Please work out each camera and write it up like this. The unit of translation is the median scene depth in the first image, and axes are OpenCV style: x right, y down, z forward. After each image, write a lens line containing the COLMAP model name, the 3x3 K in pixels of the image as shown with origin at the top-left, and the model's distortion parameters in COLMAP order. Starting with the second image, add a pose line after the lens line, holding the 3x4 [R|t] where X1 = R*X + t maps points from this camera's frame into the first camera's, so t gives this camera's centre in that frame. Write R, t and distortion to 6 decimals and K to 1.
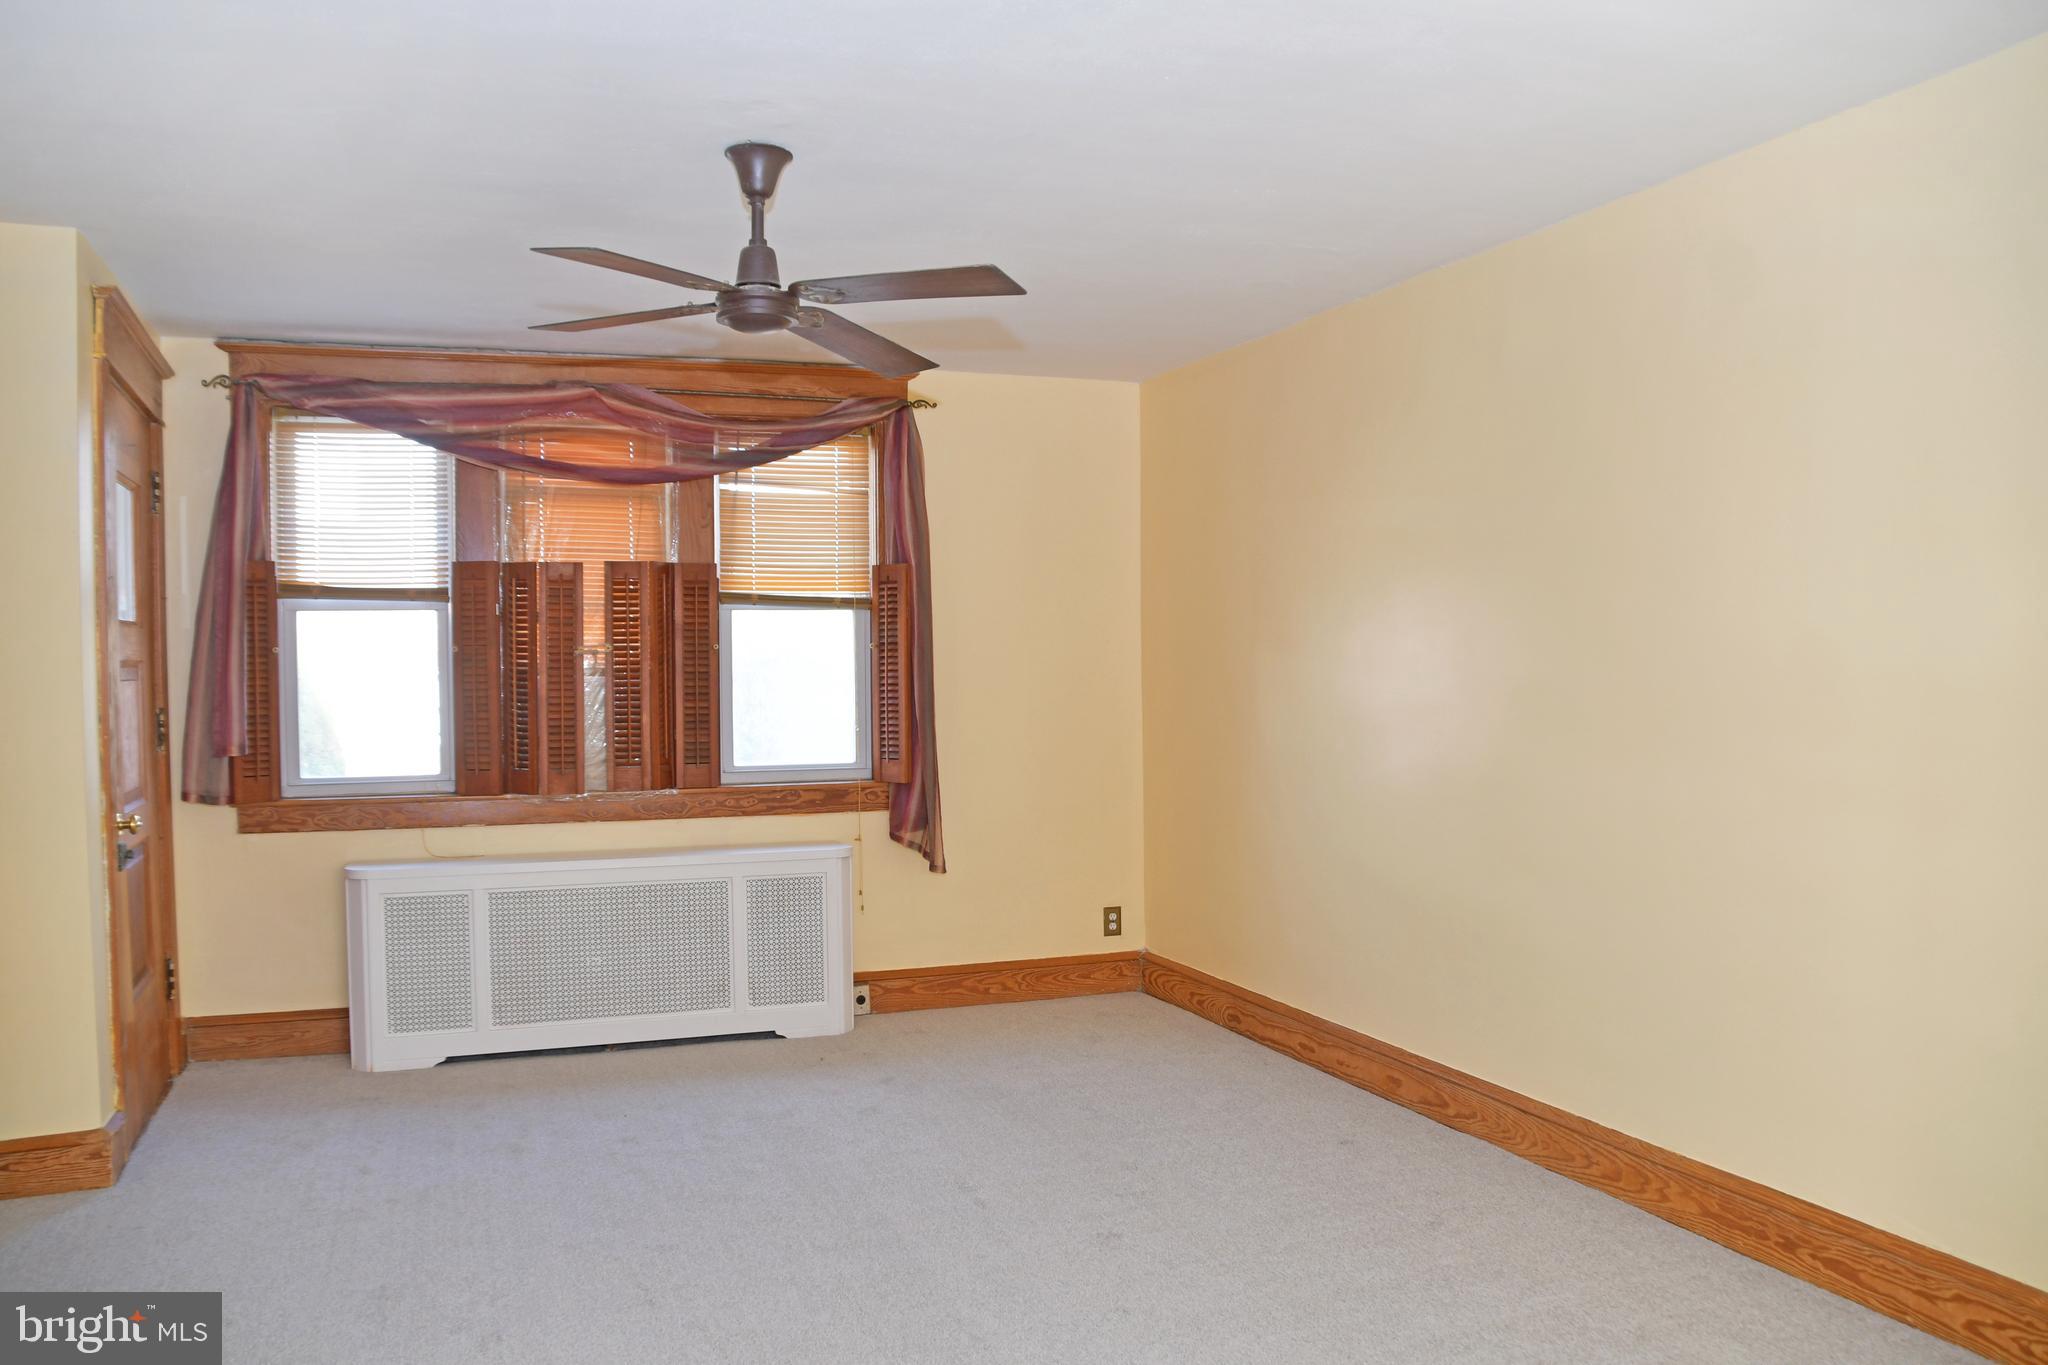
lens RADIAL K [[1597.1, 0, 1042.9], [0, 1597.1, 708.8], [0, 0, 1]] dist [-0.148288, 0.090178]
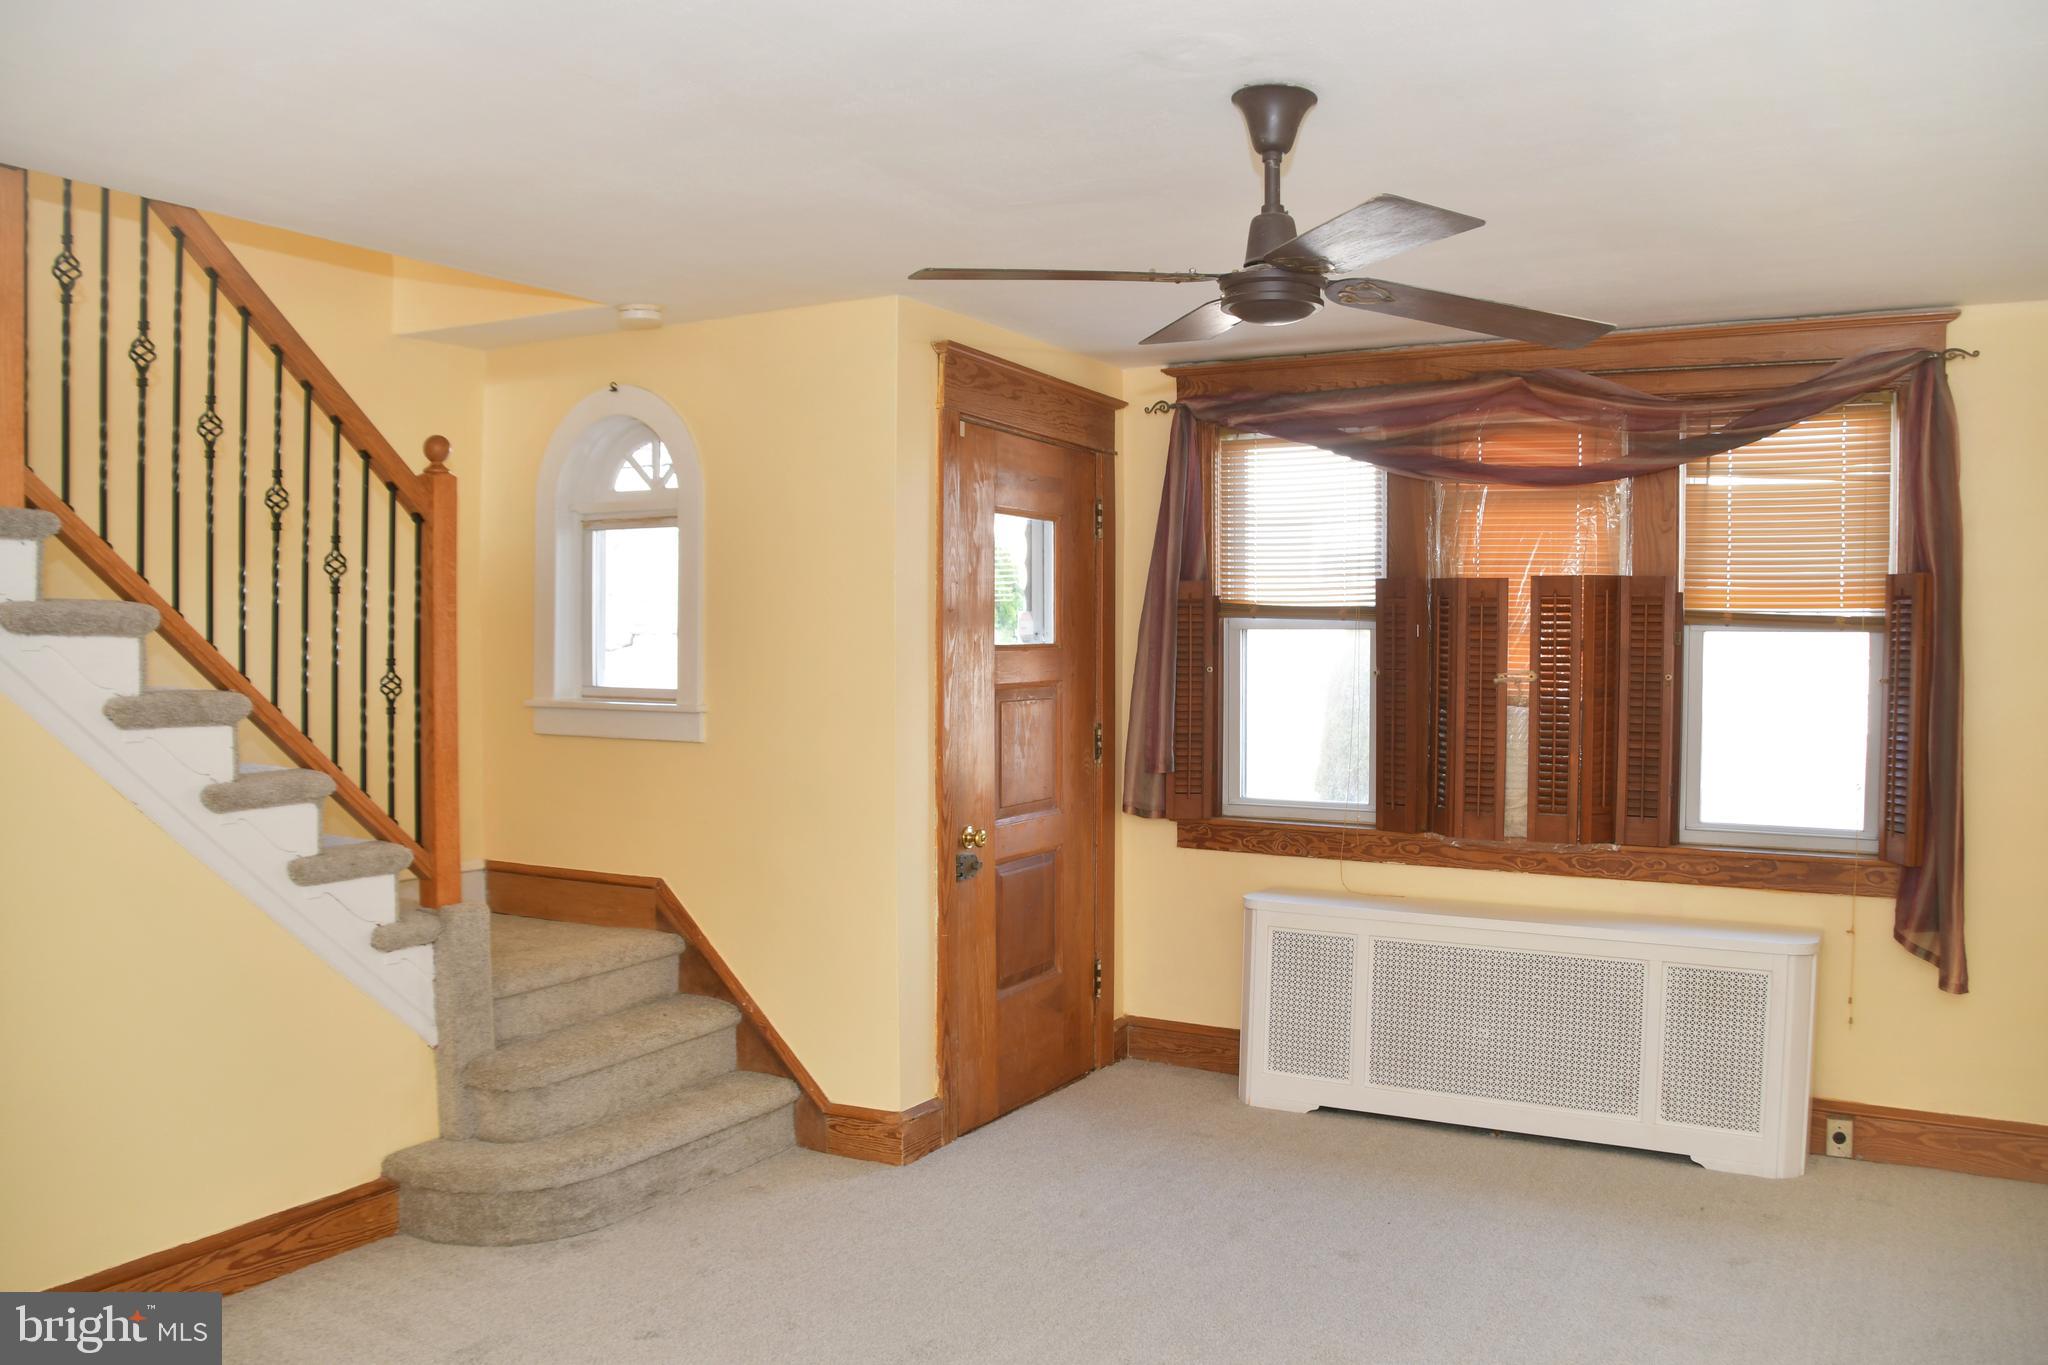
lens RADIAL K [[1597.1, 0, 1042.9], [0, 1597.1, 708.8], [0, 0, 1]] dist [-0.148288, 0.090178]
pose [[0.631826, 0.045871, -0.773752, 0.219863], [-0.031866, 0.998941, 0.033199, -0.039865], [0.774455, 0.003681, 0.632618, 0.239952]]
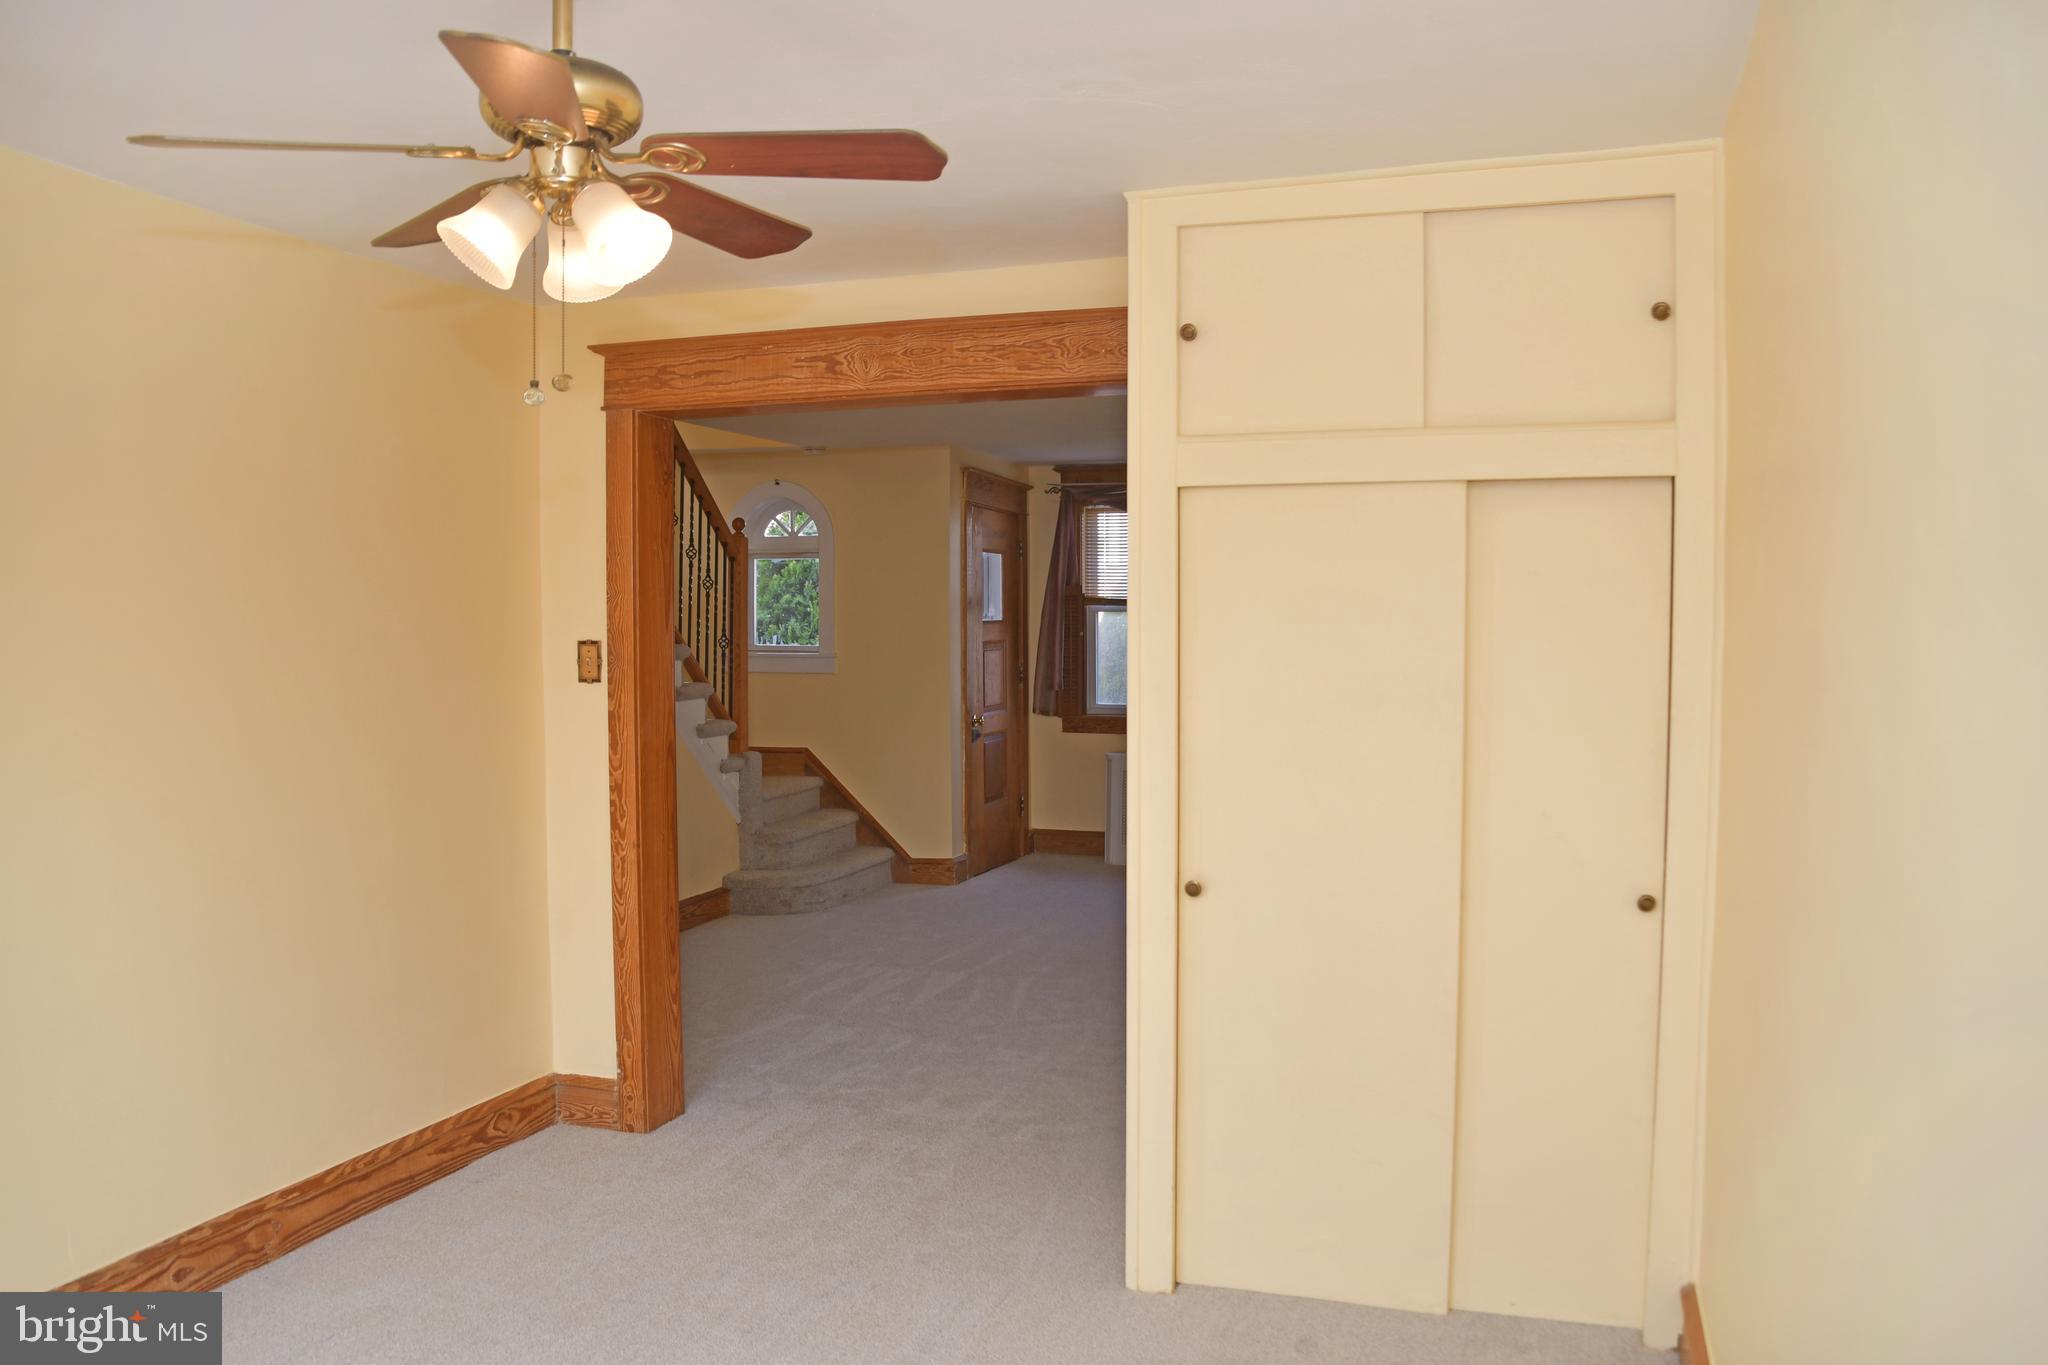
lens RADIAL K [[1597.1, 0, 1042.9], [0, 1597.1, 708.8], [0, 0, 1]] dist [-0.148288, 0.090178]
pose [[0.772419, 0.046321, -0.633421, 0.623849], [-0.025016, 0.998782, 0.042533, -0.025916], [0.634620, -0.017008, 0.772637, -0.460094]]
